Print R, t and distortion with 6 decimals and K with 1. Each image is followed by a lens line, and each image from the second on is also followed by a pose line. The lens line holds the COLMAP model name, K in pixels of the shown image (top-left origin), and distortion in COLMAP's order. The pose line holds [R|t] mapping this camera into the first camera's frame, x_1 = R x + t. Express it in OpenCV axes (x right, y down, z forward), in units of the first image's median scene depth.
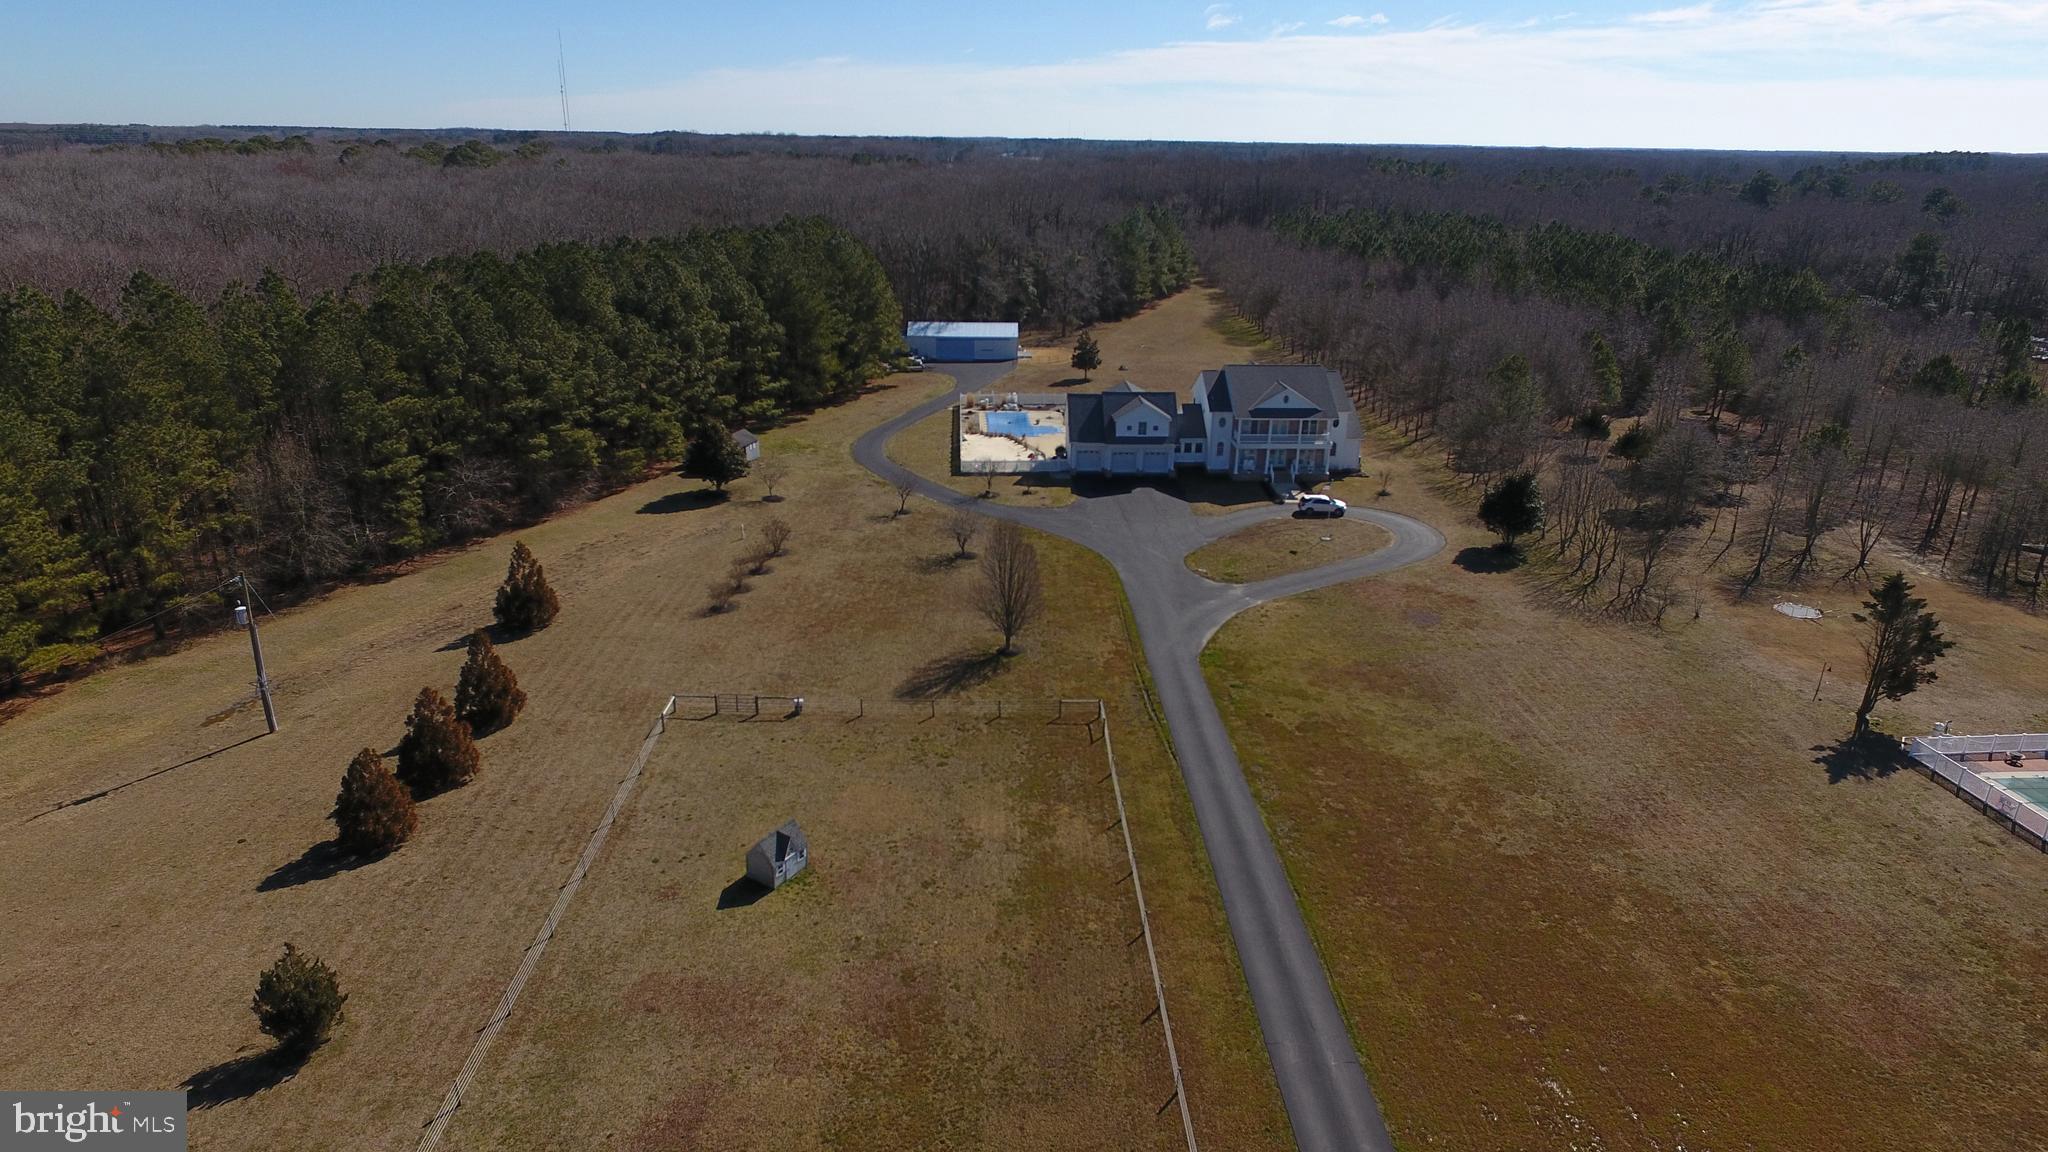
lens RADIAL K [[1187.7, 0, 1019.4], [0, 1187.7, 584.6], [0, 0, 1]] dist [-0.010643, 0.014048]
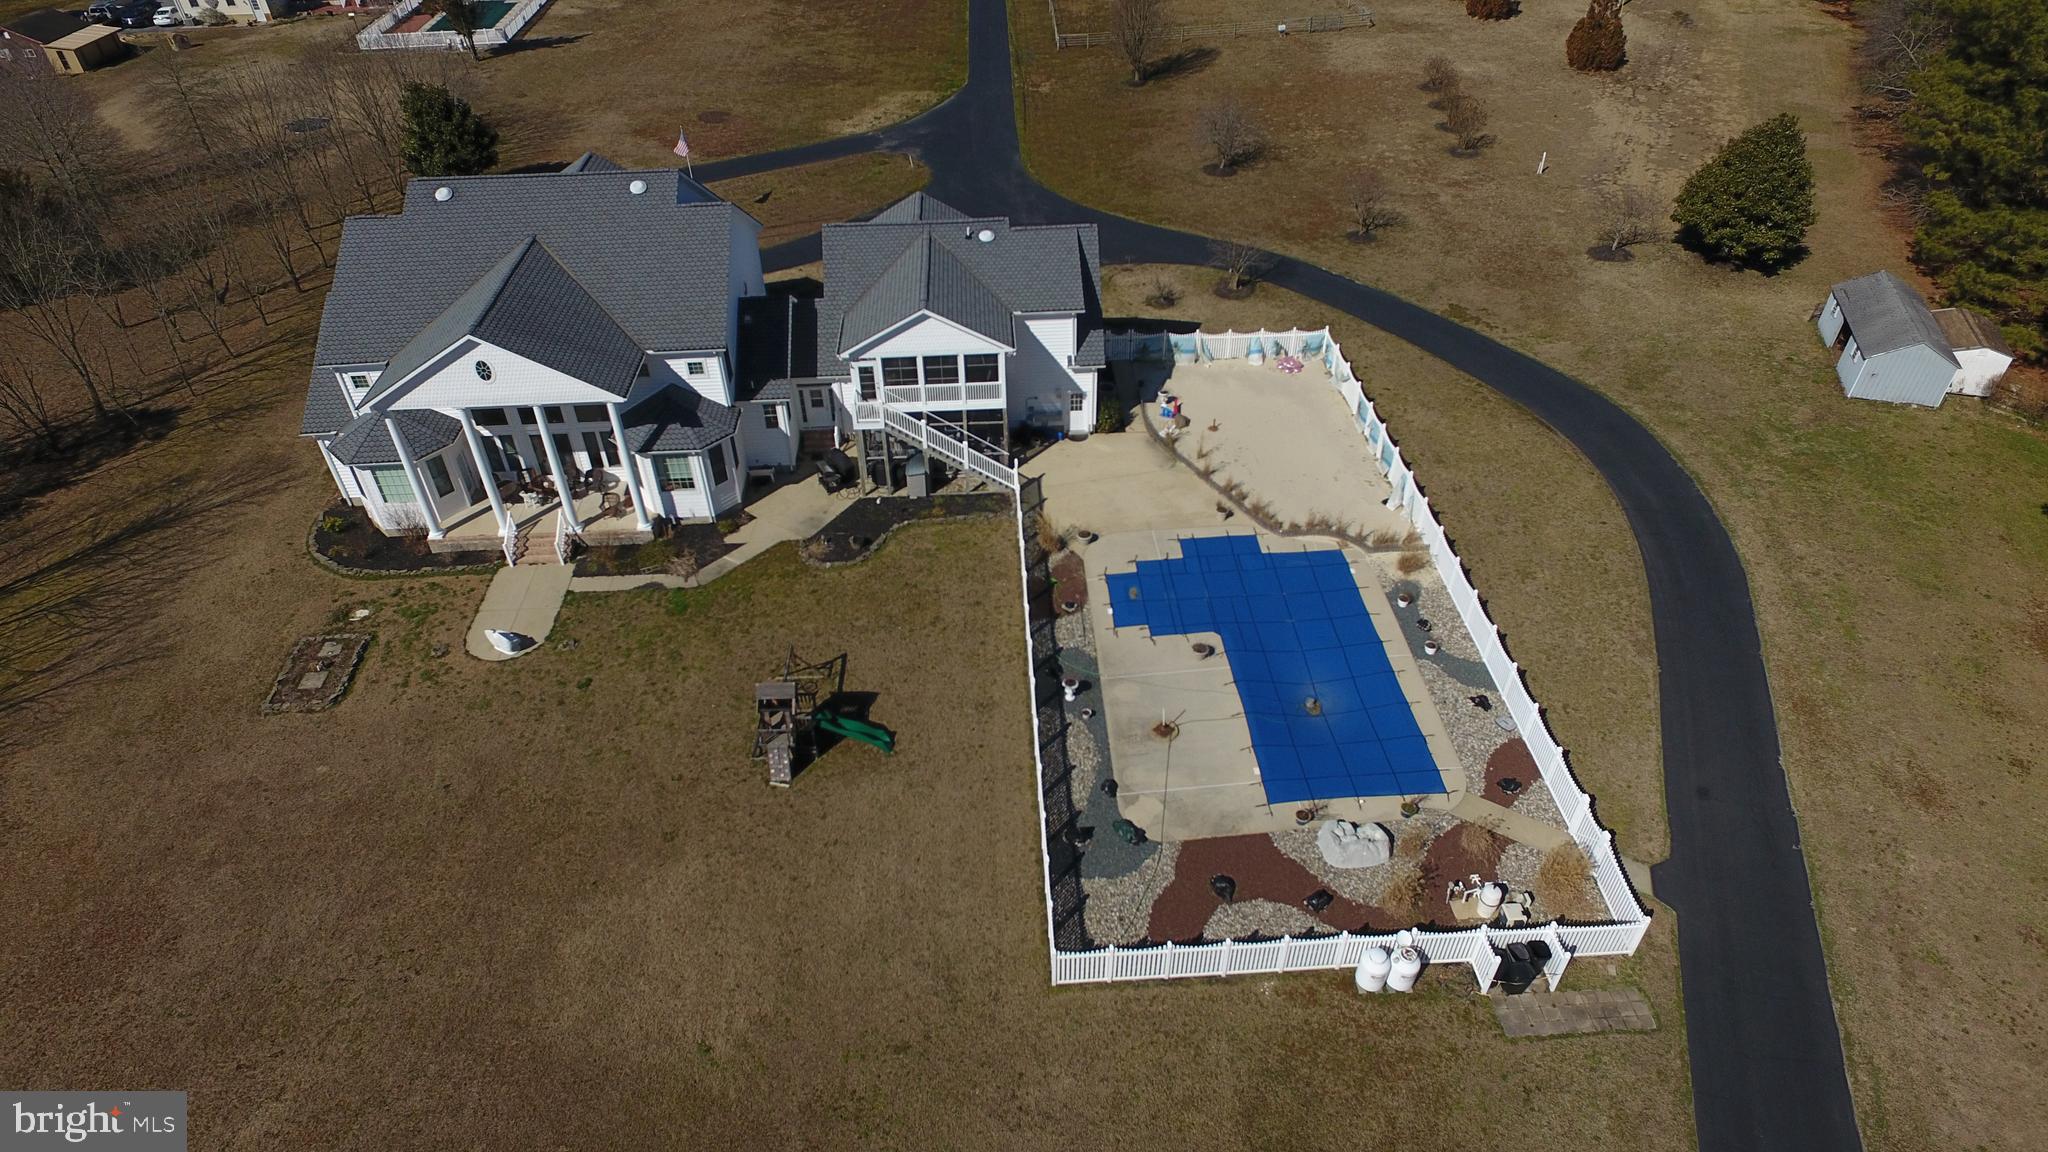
lens RADIAL K [[1187.7, 0, 1019.0], [0, 1187.7, 576.2], [0, 0, 1]] dist [-0.010643, 0.014048]
pose [[-0.999986, 0.004226, 0.003203, 0.067943], [0.004888, 0.500801, 0.865549, -0.459347], [0.002054, 0.865552, -0.500814, 1.342660]]
